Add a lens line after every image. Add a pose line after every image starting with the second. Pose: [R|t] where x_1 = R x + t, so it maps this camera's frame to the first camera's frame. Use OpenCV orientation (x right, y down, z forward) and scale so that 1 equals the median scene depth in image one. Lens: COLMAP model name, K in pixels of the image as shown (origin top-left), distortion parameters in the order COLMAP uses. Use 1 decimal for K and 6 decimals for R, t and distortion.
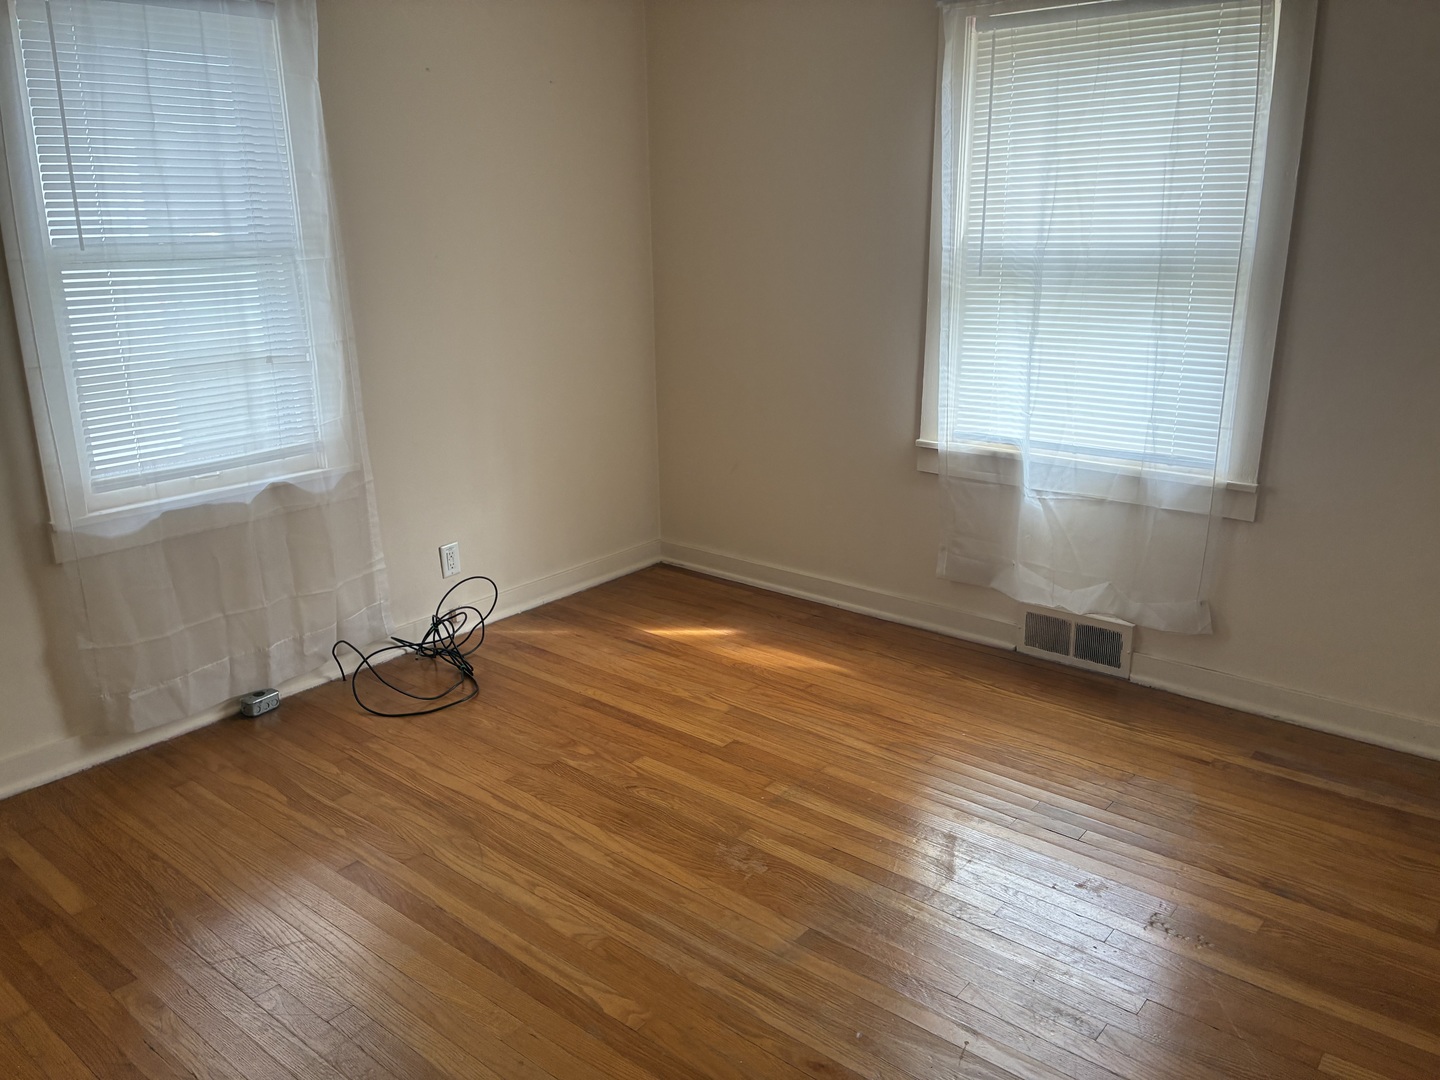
lens RADIAL K [[1101.3, 0, 715.1], [0, 1101.3, 535.1], [0, 0, 1]] dist [0.028501, -0.025637]
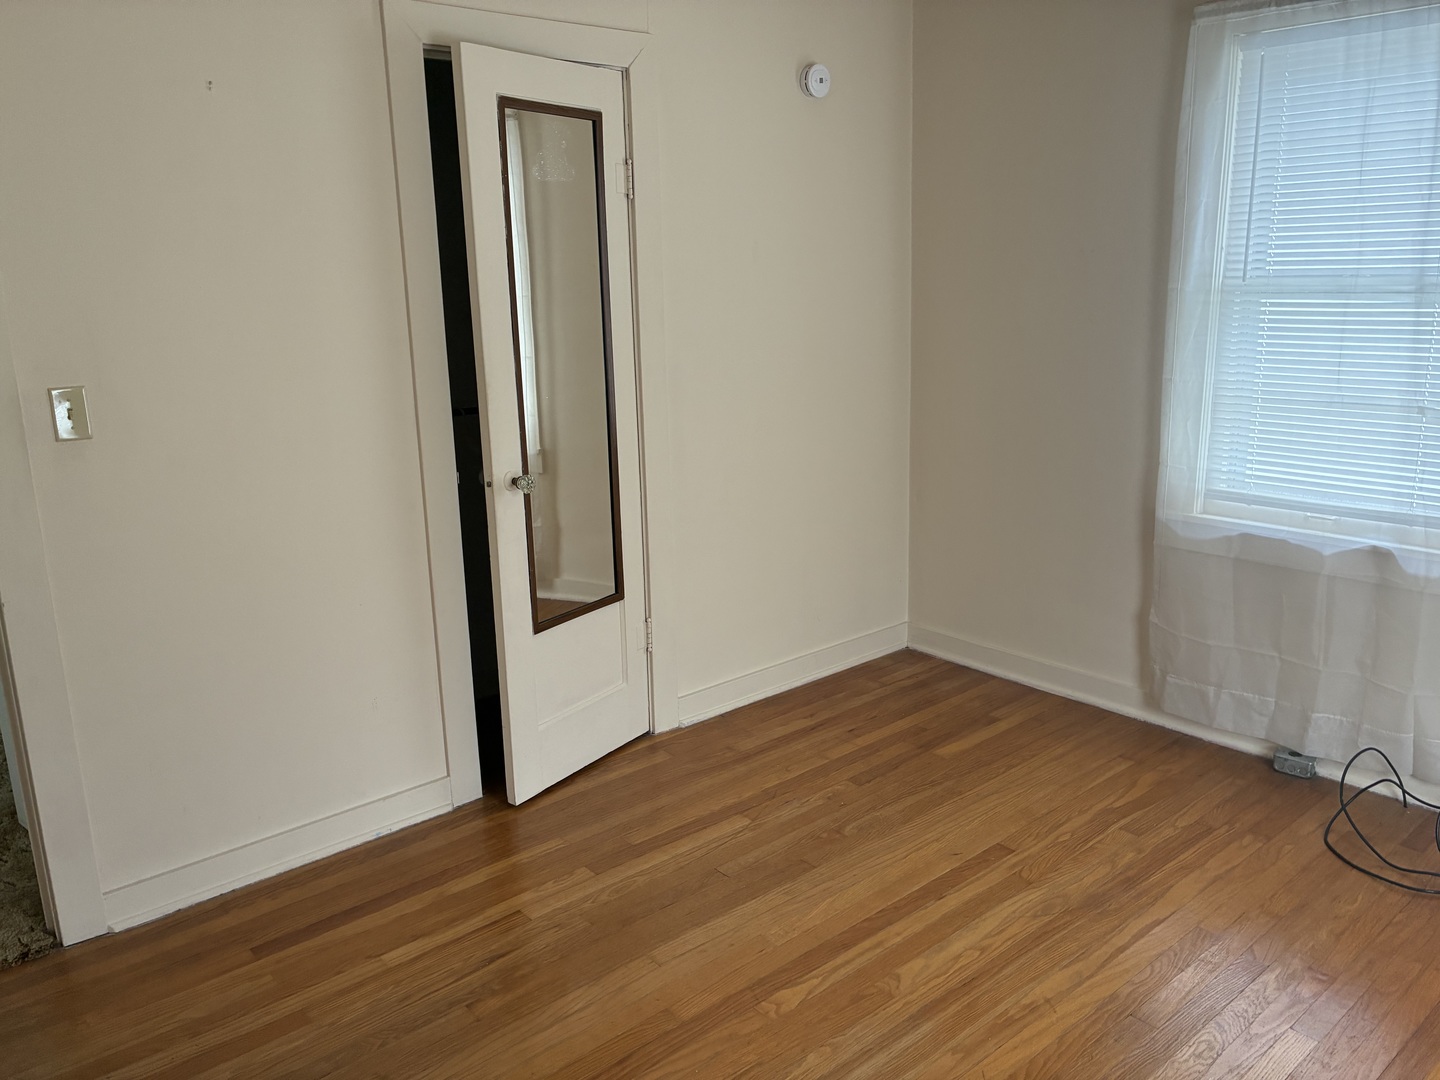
lens RADIAL K [[1101.3, 0, 716.6], [0, 1101.3, 540.2], [0, 0, 1]] dist [0.028501, -0.025637]
pose [[-0.188859, 0.244091, -0.951184, 0.589654], [-0.244389, 0.926458, 0.286270, -0.192926], [0.951108, 0.286523, -0.115317, 0.658519]]
